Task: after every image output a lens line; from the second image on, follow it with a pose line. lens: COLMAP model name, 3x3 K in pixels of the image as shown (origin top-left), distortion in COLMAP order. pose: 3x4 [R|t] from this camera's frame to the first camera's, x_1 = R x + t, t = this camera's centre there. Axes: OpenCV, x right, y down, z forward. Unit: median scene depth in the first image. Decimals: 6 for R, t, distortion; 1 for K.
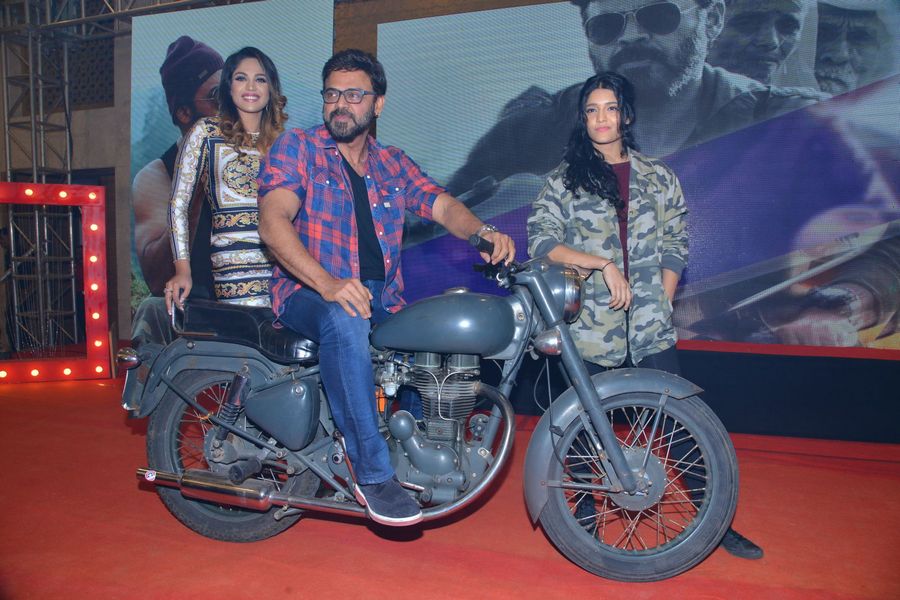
lens RADIAL K [[524.7, 0, 450.5], [0, 524.7, 317.4], [0, 0, 1]] dist [-0.080830, 0.028859]
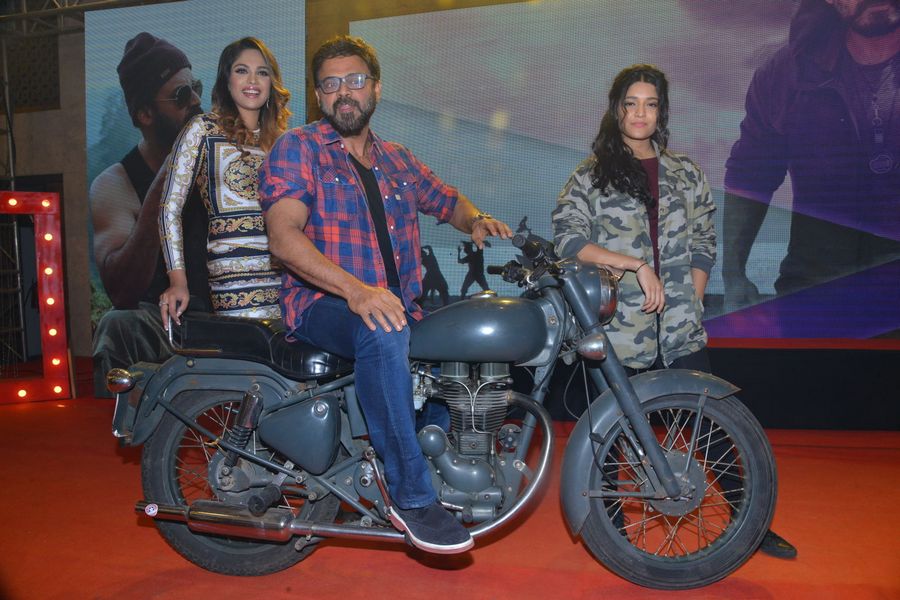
lens RADIAL K [[524.7, 0, 450.5], [0, 524.7, 317.4], [0, 0, 1]] dist [-0.080830, 0.028859]
pose [[0.996518, -0.031507, 0.077195, -0.122744], [0.031889, 0.999485, -0.003715, -0.009689], [-0.077038, 0.006164, 0.997009, 0.062128]]
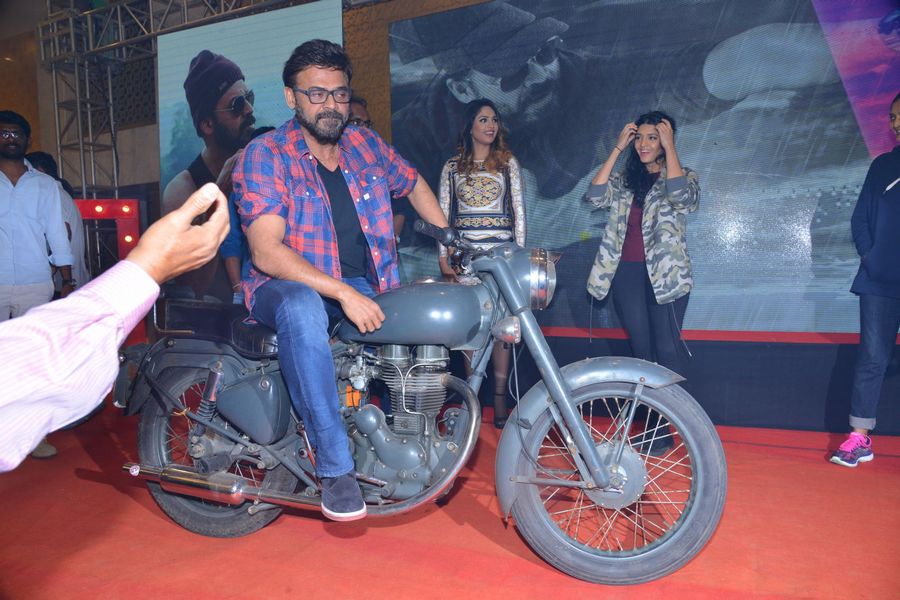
lens RADIAL K [[524.7, 0, 450.5], [0, 524.7, 317.4], [0, 0, 1]] dist [-0.080830, 0.028859]
pose [[0.995283, -0.026948, -0.093201, 0.151480], [0.026571, 0.999633, -0.005284, 0.024208], [0.093310, 0.002782, 0.995633, 0.038835]]
